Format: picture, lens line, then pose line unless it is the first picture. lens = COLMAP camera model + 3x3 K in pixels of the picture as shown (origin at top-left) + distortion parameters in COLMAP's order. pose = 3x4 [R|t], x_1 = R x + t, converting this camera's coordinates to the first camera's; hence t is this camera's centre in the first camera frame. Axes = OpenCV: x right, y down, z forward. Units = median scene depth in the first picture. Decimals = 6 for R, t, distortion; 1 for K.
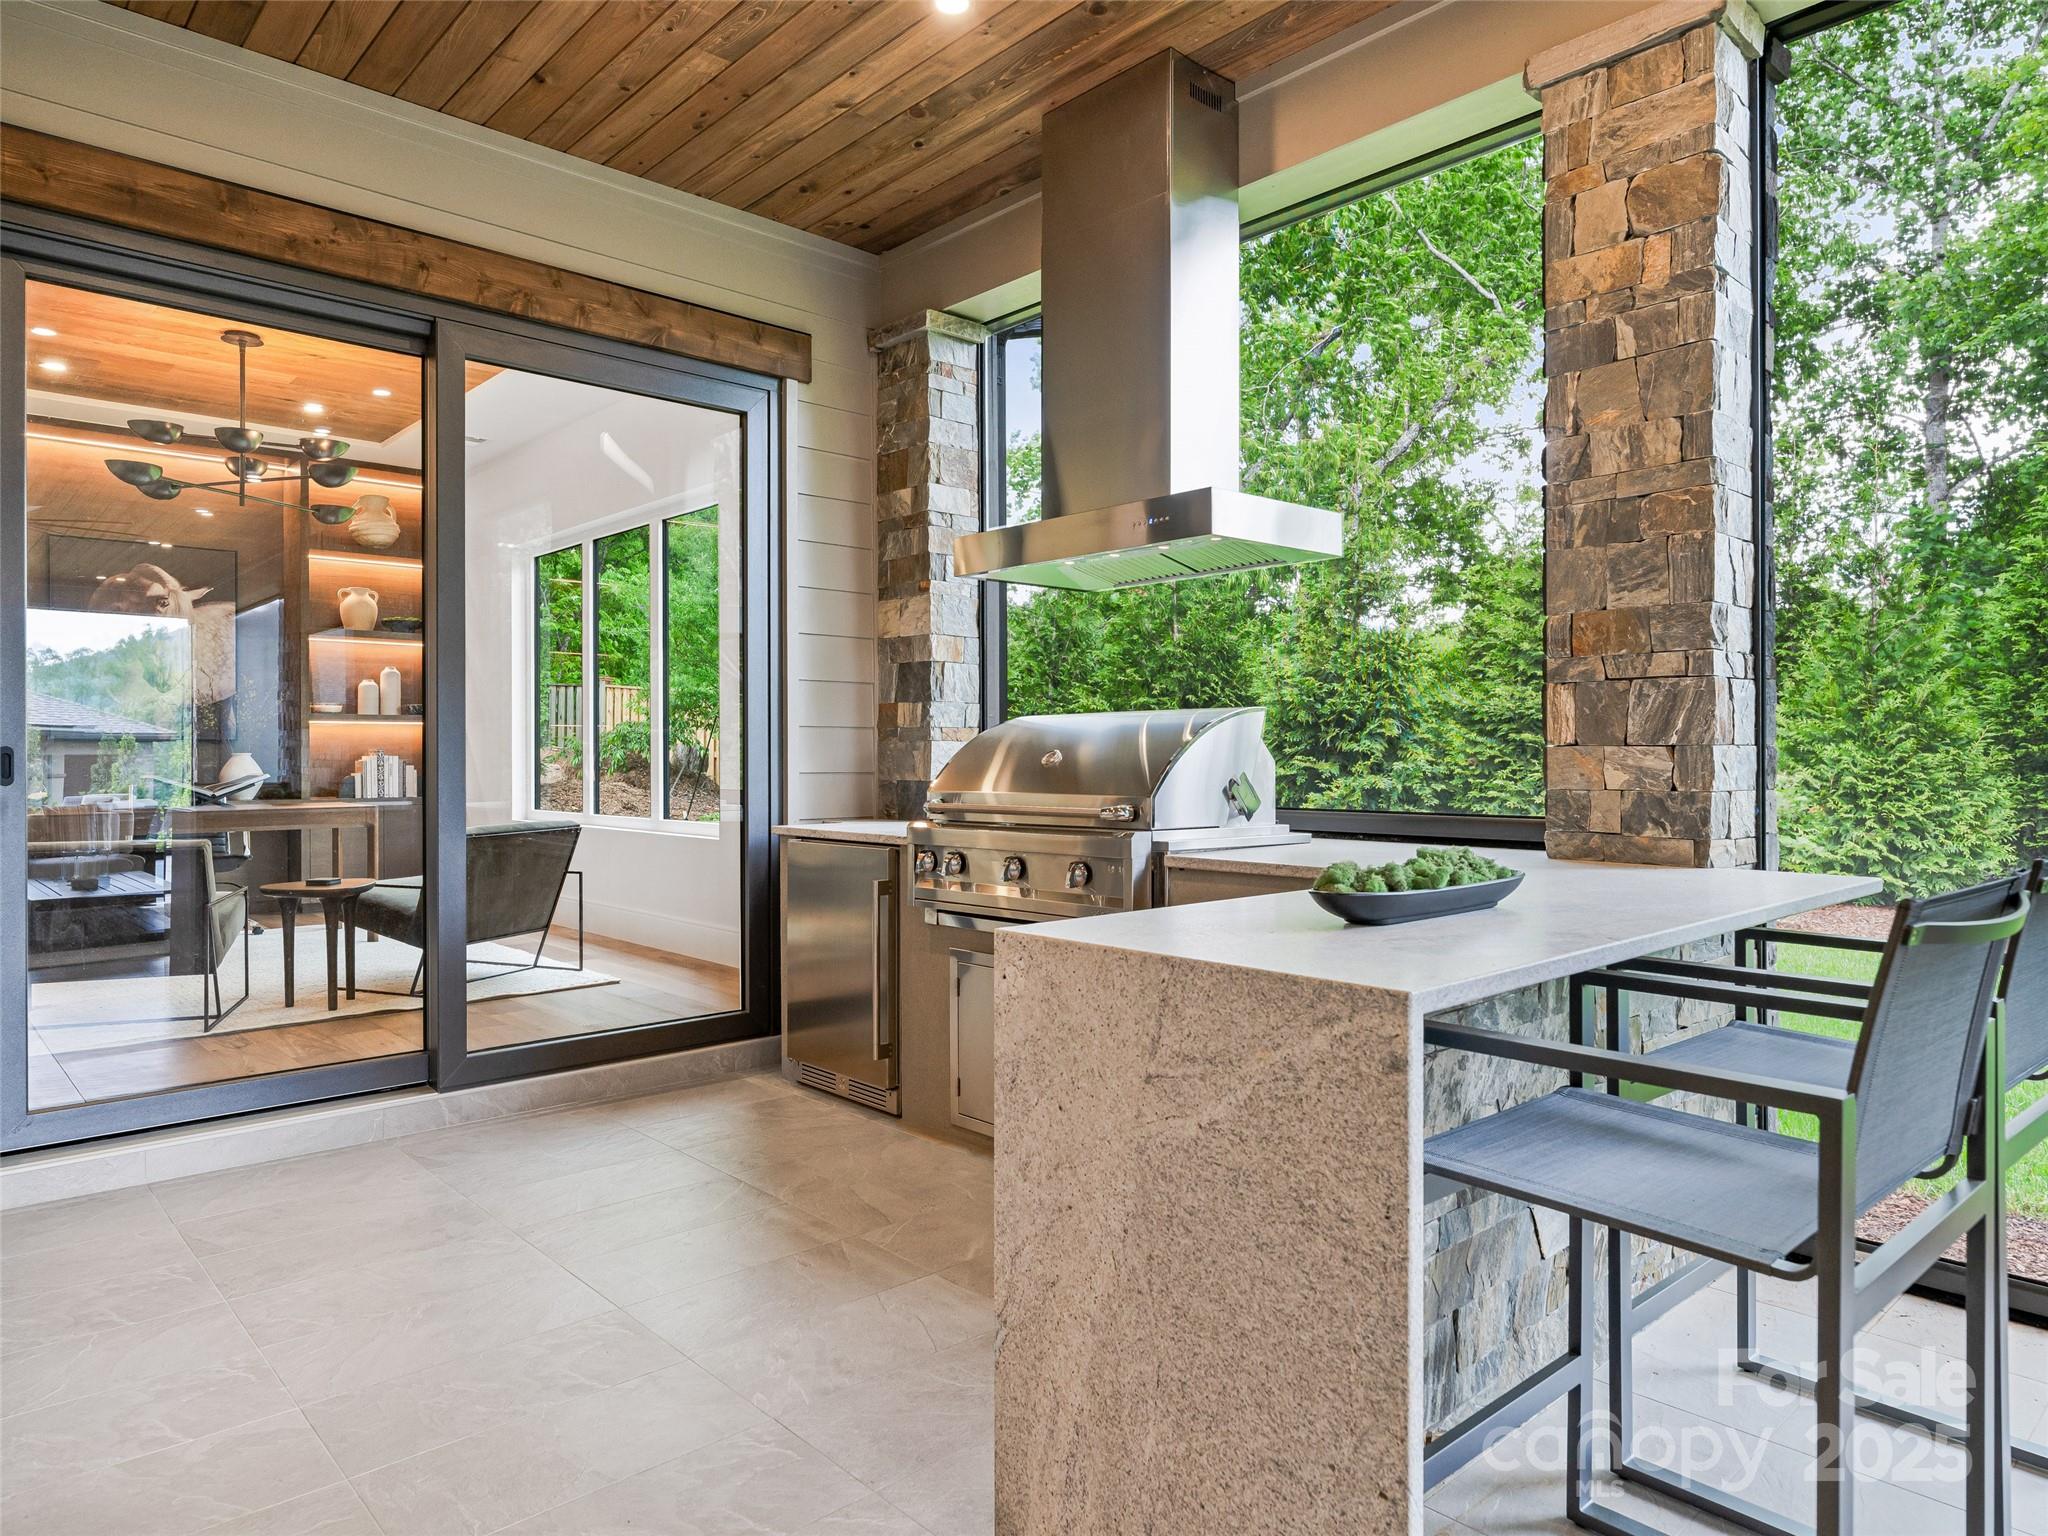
lens RADIAL K [[1265.4, 0, 1017.2], [0, 1265.4, 758.3], [0, 0, 1]] dist [0.000537, -0.003416]
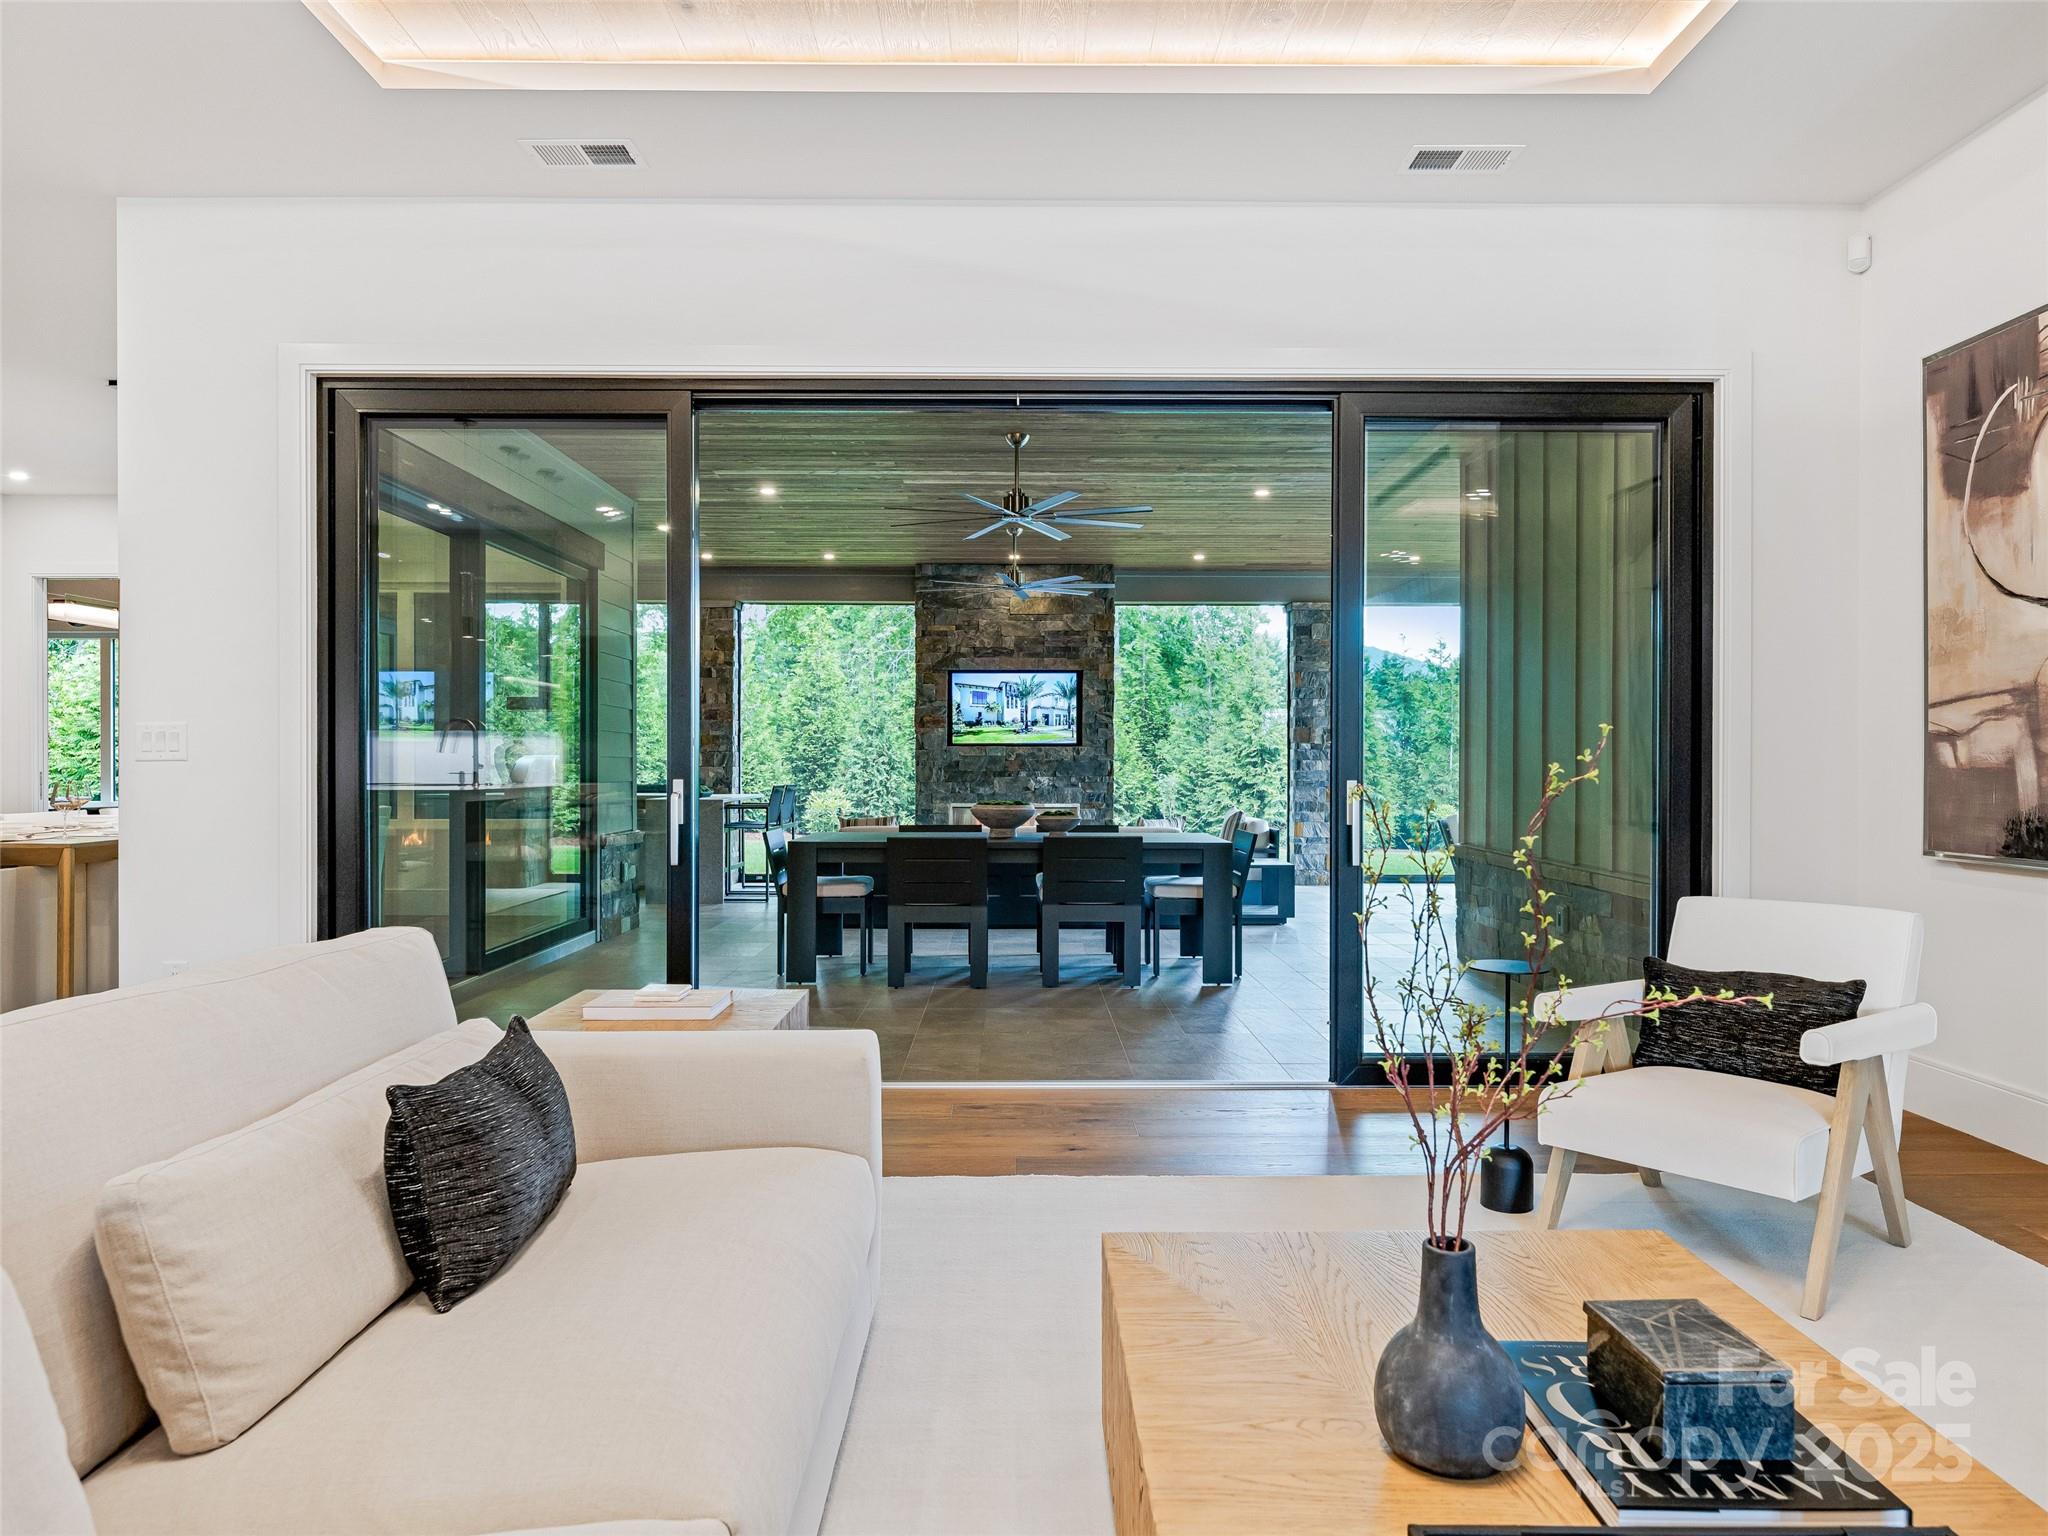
lens RADIAL K [[1306.1, 0, 1021.1], [0, 1306.1, 764.7], [0, 0, 1]] dist [-0.000831, 0.000040]
pose [[0.672243, 0.000232, 0.740330, -1.287932], [-0.001620, 0.999998, 0.001158, -0.014561], [-0.740328, -0.001978, 0.672242, -1.689633]]
